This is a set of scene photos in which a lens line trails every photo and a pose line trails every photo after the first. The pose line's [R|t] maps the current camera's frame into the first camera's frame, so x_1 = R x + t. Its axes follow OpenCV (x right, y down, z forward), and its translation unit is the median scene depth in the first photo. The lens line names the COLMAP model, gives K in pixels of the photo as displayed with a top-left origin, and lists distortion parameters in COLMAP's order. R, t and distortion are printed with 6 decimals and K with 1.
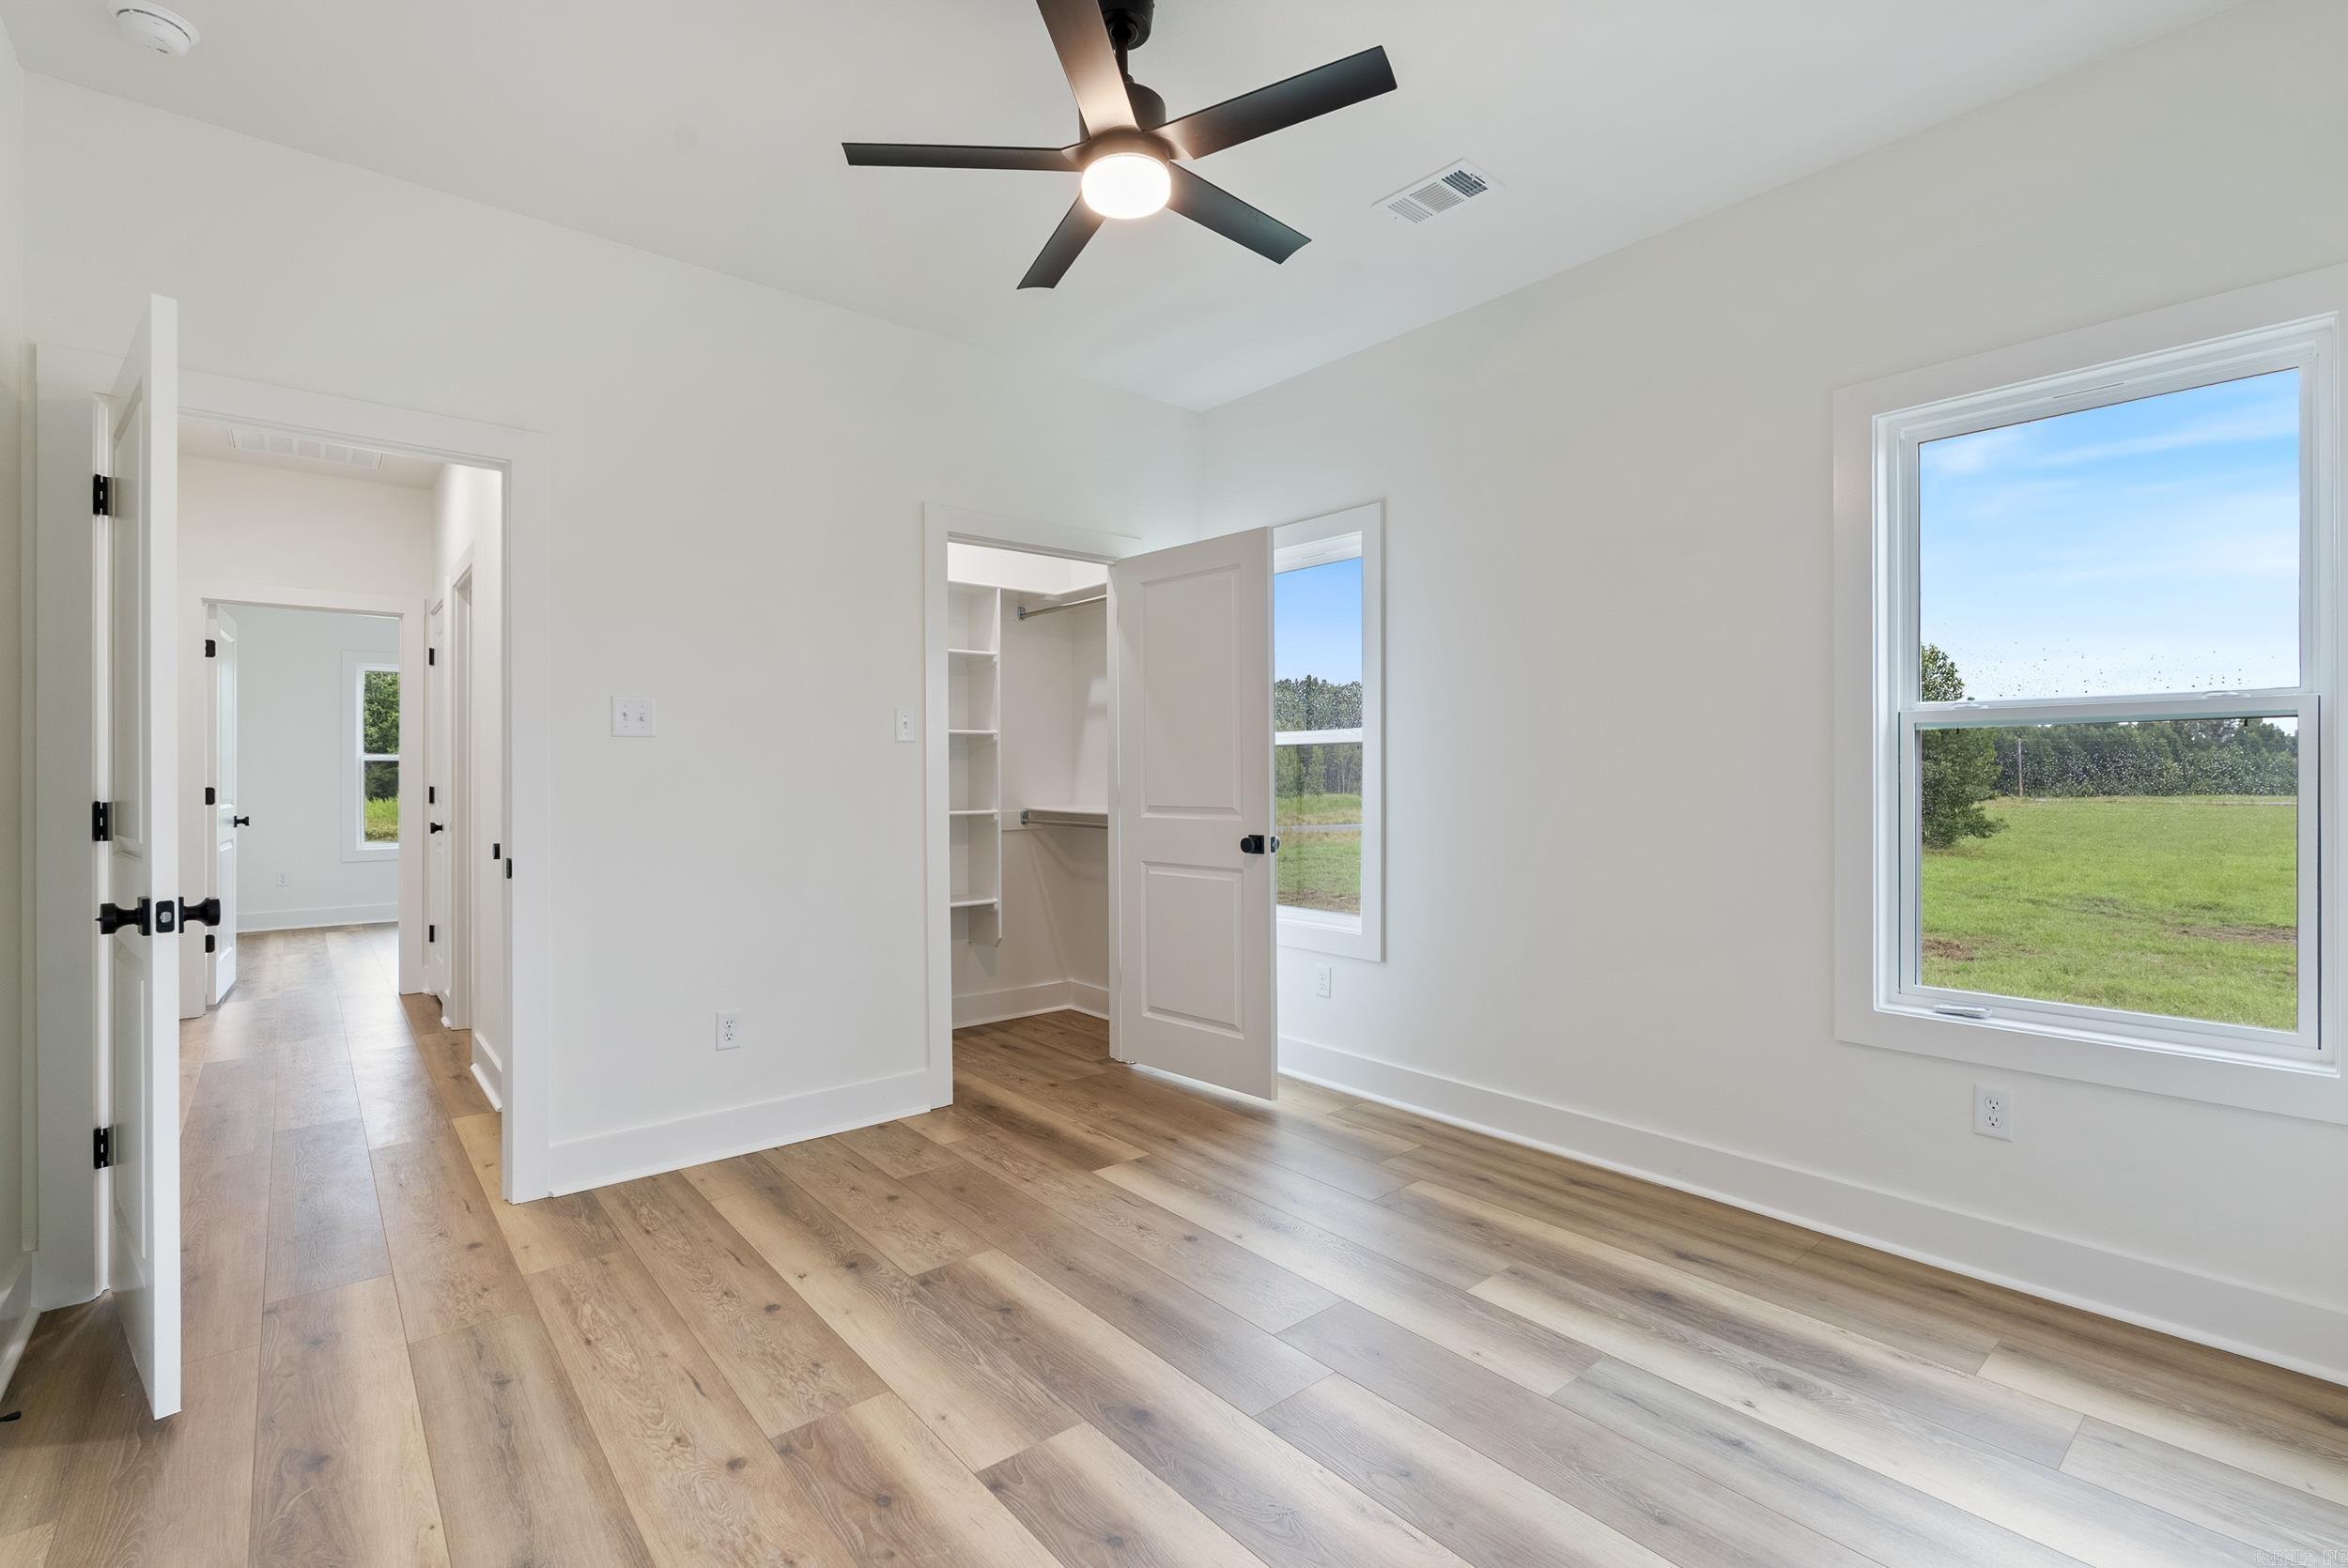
lens RADIAL K [[1054.1, 0, 1169.0], [0, 1054.1, 785.8], [0, 0, 1]] dist [-0.004485, -0.000265]
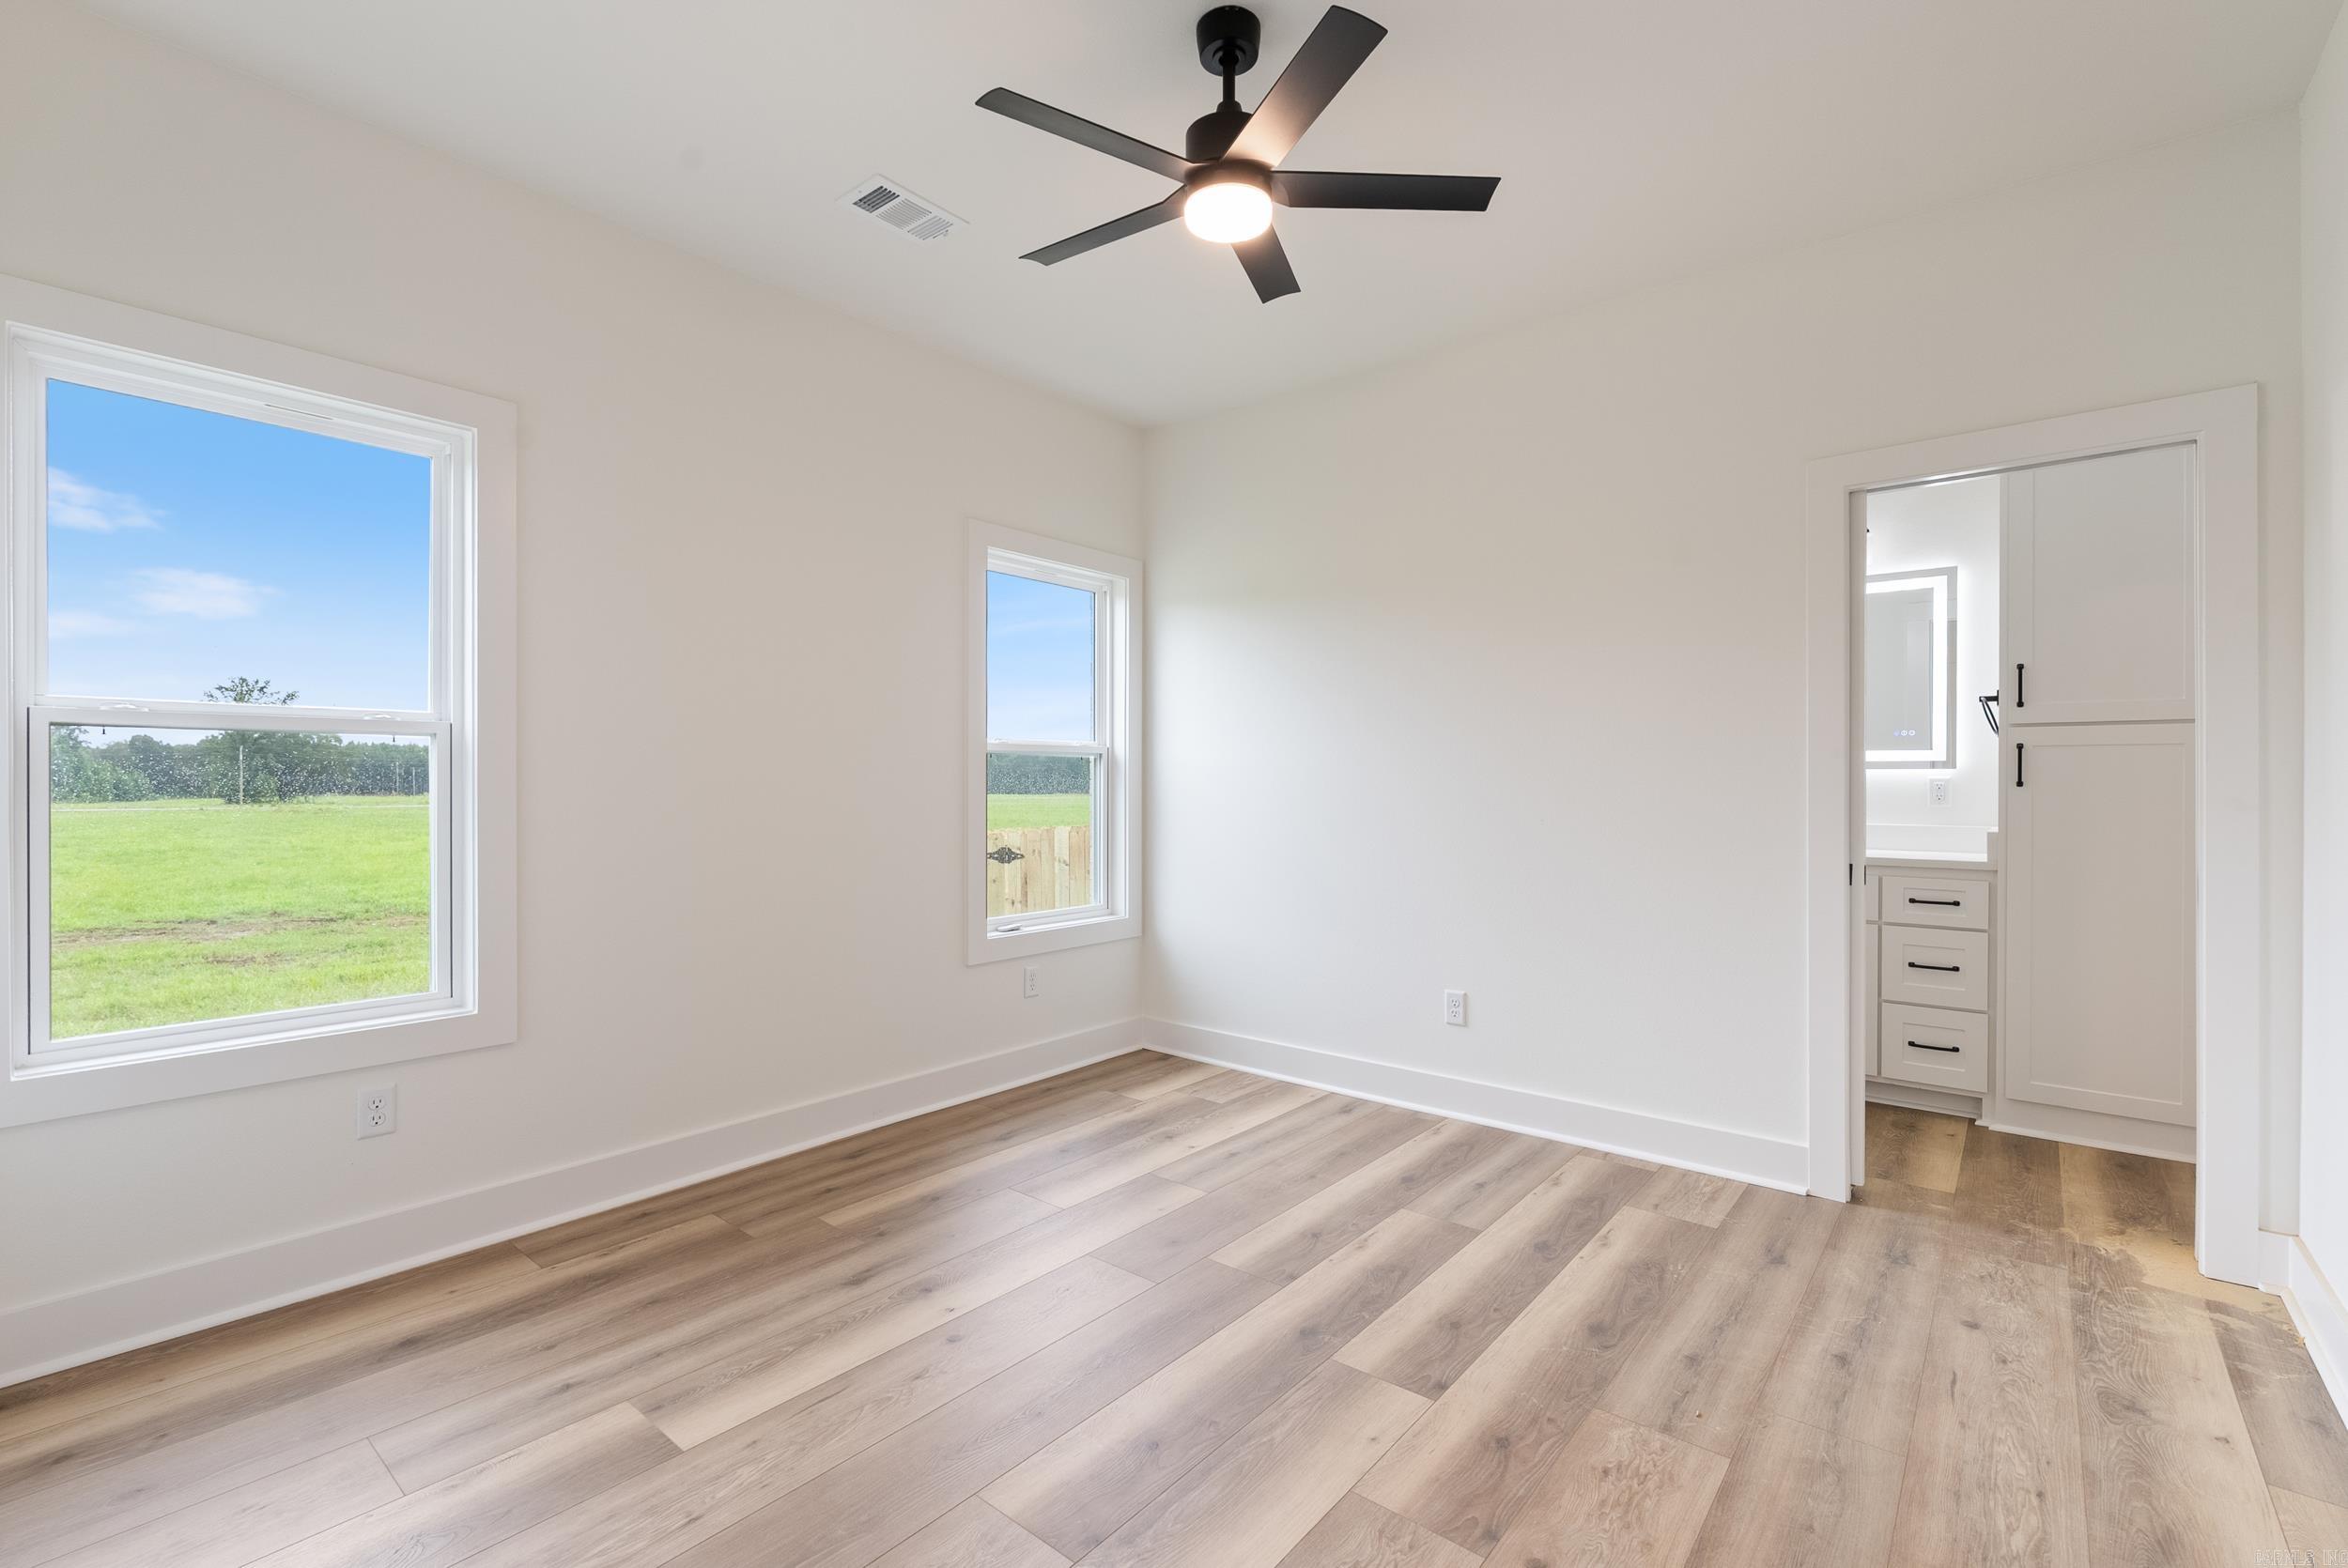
lens RADIAL K [[1054.1, 0, 1154.0], [0, 1054.1, 776.0], [0, 0, 1]] dist [-0.004485, -0.000265]
pose [[-0.184833, 0.009431, 0.982725, -1.082041], [0.006481, 0.999944, -0.008377, -0.004989], [-0.982749, 0.004821, -0.184884, 1.308952]]
